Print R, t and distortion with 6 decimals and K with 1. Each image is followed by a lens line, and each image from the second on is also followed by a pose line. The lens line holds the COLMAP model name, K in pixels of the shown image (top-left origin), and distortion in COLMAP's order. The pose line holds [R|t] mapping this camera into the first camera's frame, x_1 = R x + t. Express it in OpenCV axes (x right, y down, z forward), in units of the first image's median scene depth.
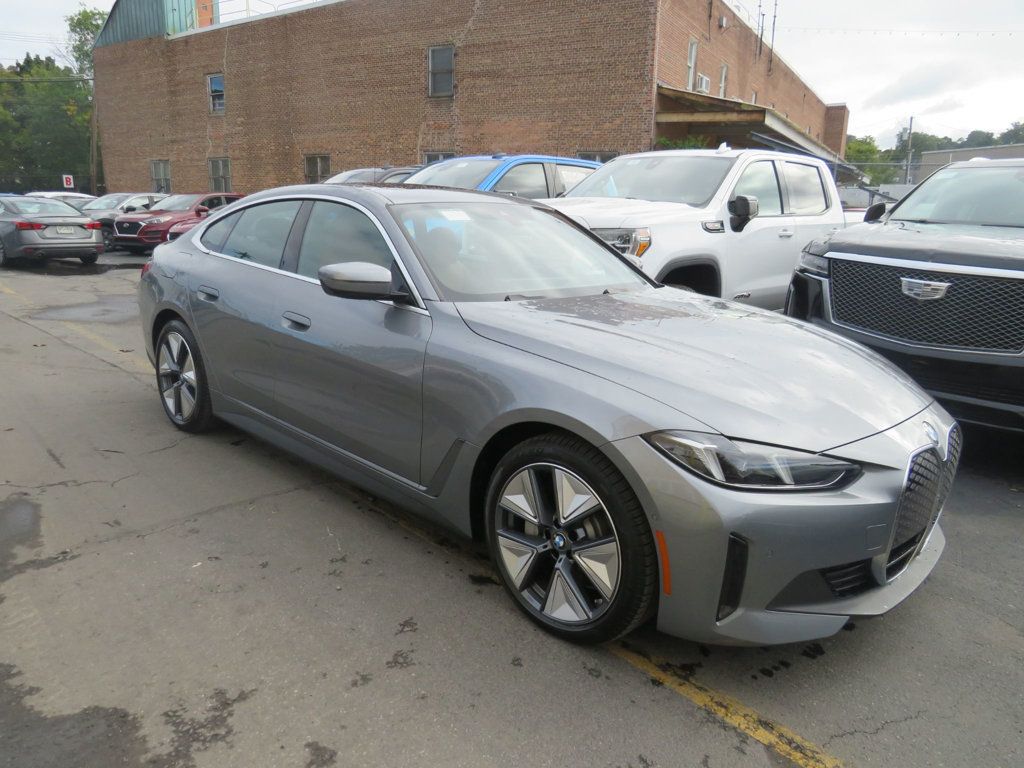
lens RADIAL K [[738.1, 0, 493.1], [0, 738.1, 414.7], [0, 0, 1]] dist [-0.038270, -0.000924]
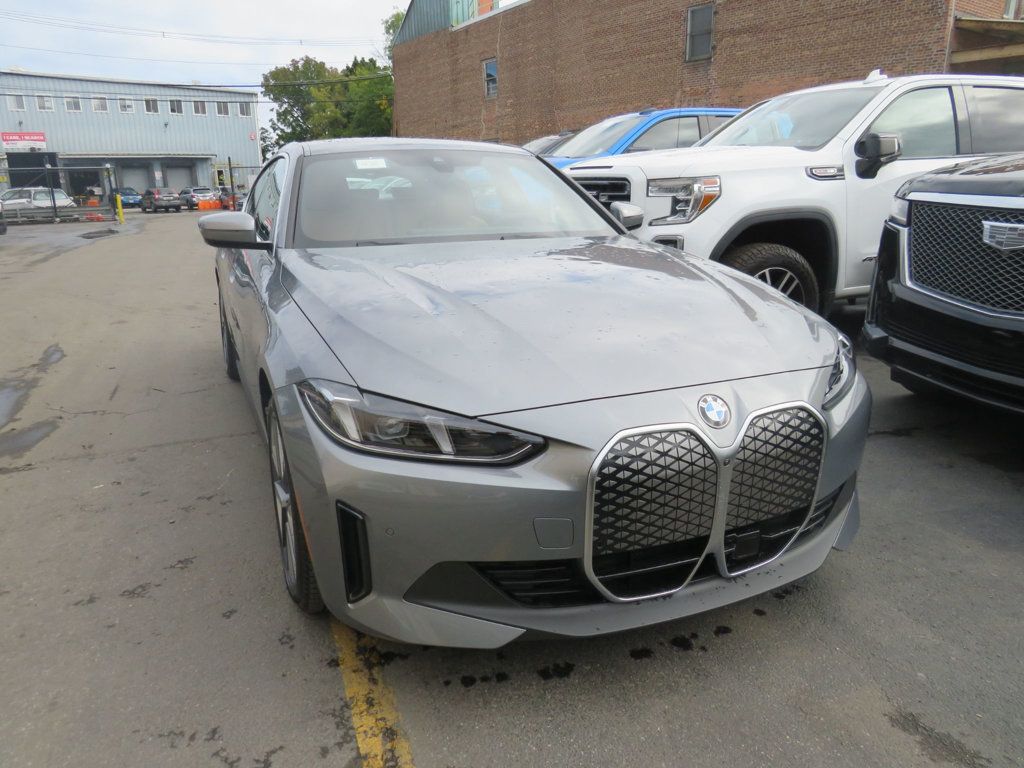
lens RADIAL K [[738.1, 0, 521.5], [0, 738.1, 414.7], [0, 0, 1]] dist [-0.038270, -0.000924]
pose [[0.924873, 0.071231, -0.373546, 0.303898], [-0.061715, 0.997393, 0.037391, 0.006043], [0.375236, -0.011528, 0.926858, 0.105036]]
